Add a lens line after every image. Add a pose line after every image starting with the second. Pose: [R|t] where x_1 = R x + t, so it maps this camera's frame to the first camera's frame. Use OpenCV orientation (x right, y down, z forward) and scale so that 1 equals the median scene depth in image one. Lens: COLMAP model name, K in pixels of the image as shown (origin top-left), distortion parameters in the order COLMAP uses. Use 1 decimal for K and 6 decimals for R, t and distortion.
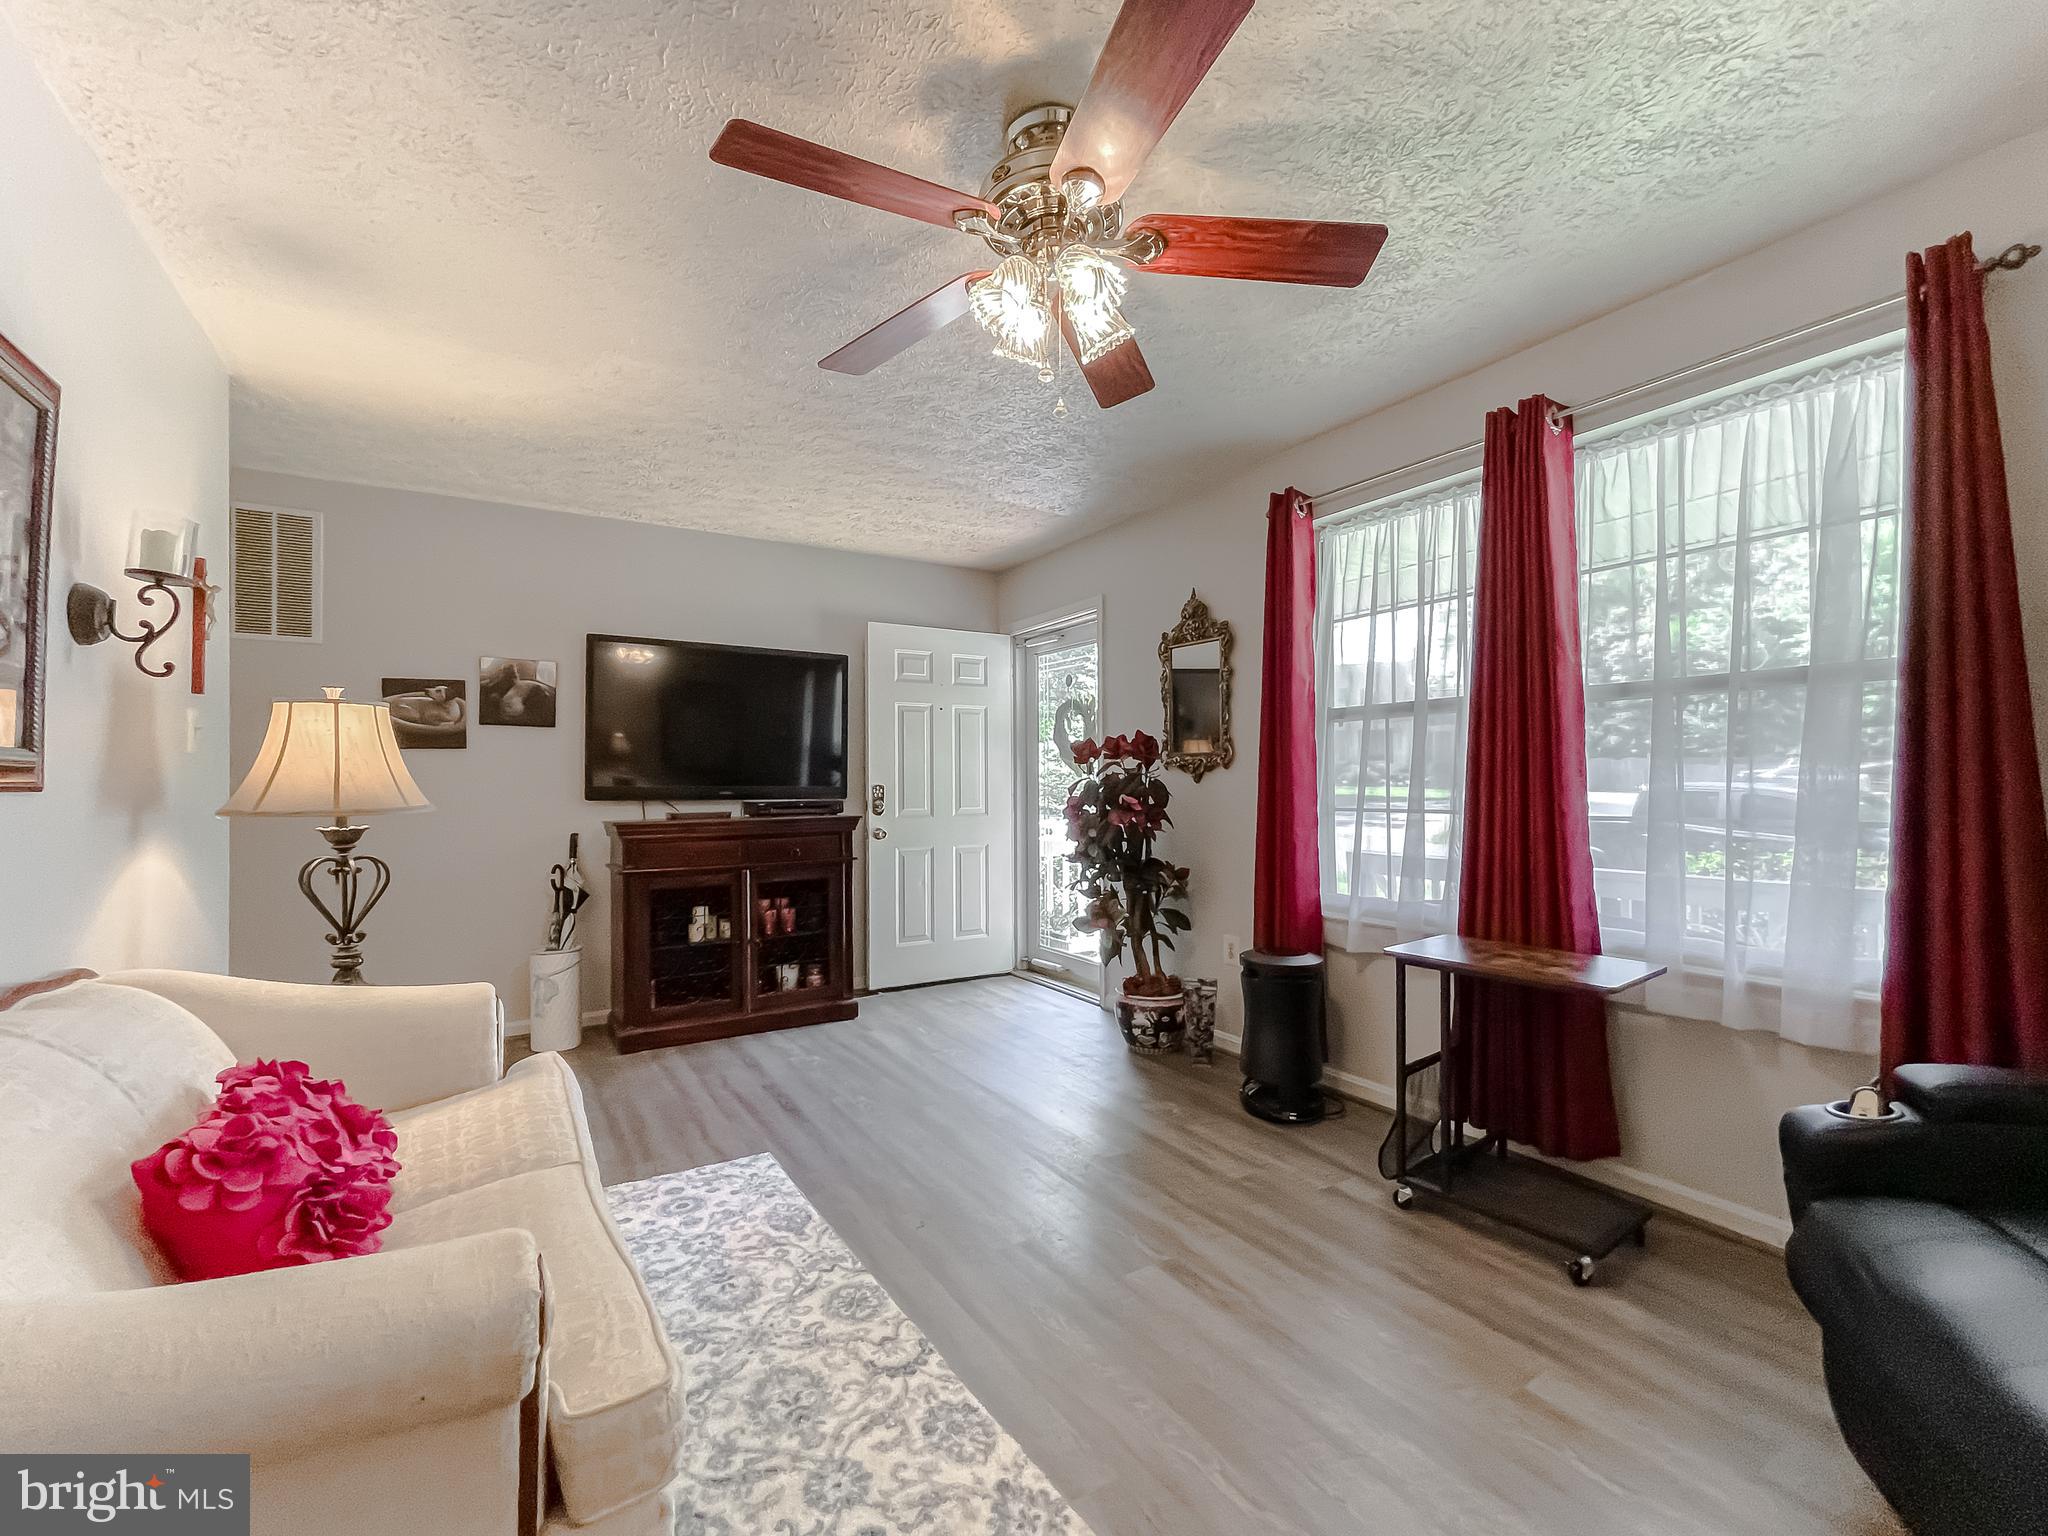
lens RADIAL K [[836.4, 0, 1022.3], [0, 836.4, 776.1], [0, 0, 1]] dist [-0.003501, 0.001218]
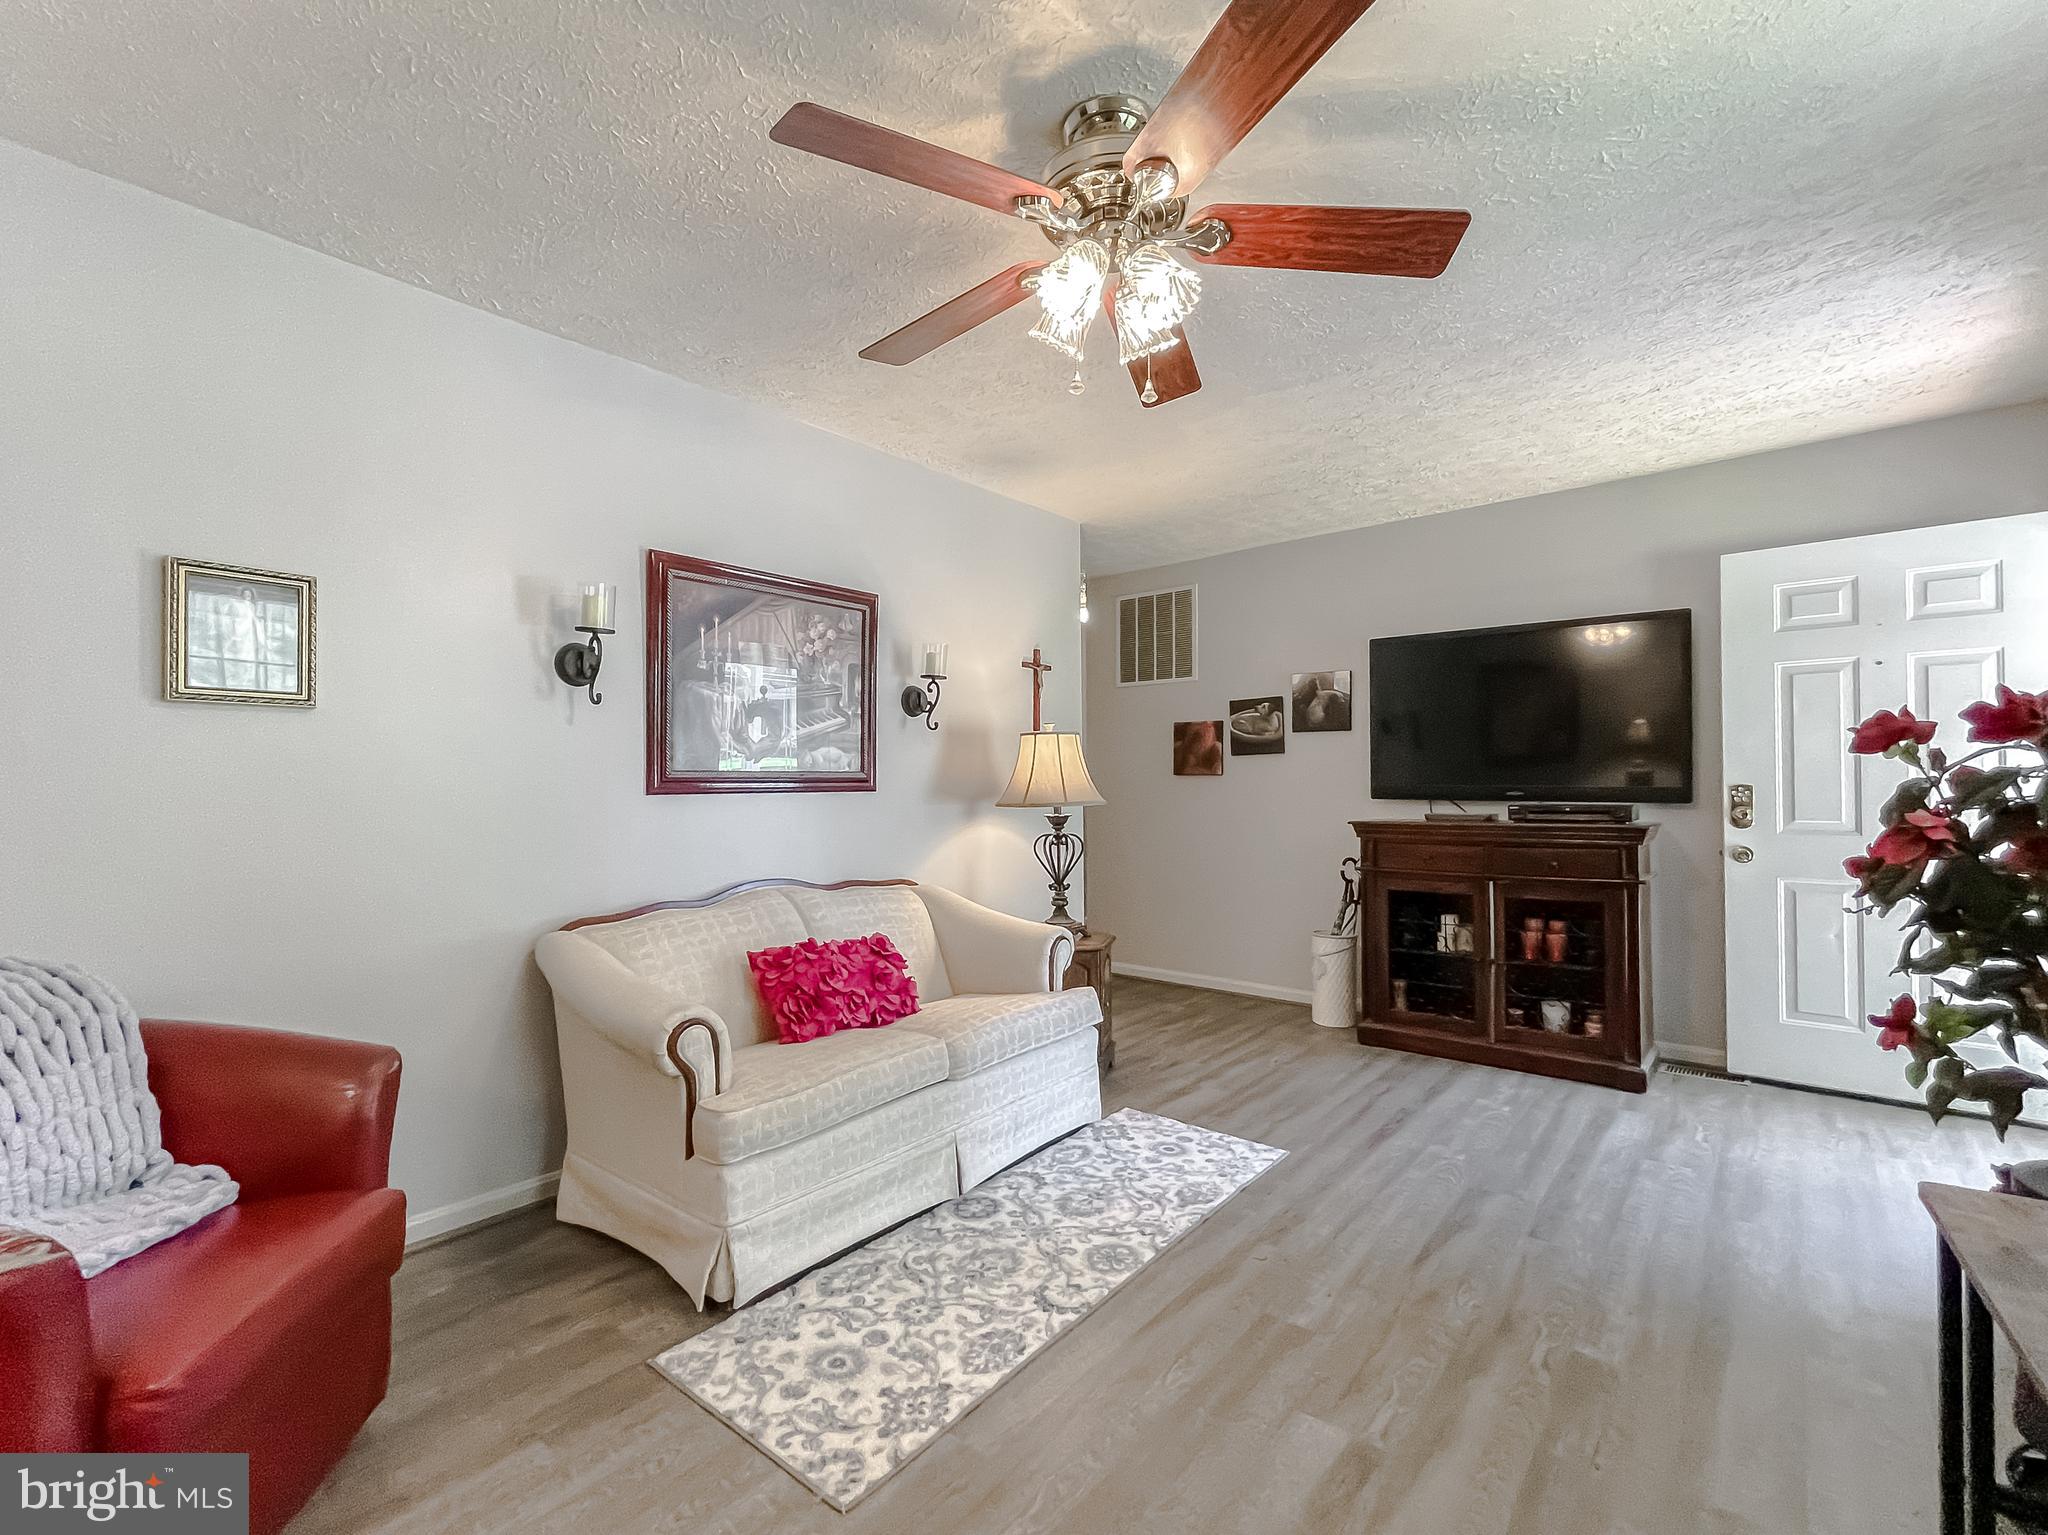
lens RADIAL K [[889.7, 0, 1031.6], [0, 889.7, 772.6], [0, 0, 1]] dist [-0.011432, 0.000402]
pose [[0.340178, -0.007748, -0.940329, 0.734206], [0.013641, 0.999902, -0.003304, -0.011090], [0.940262, -0.011703, 0.340250, 0.423559]]
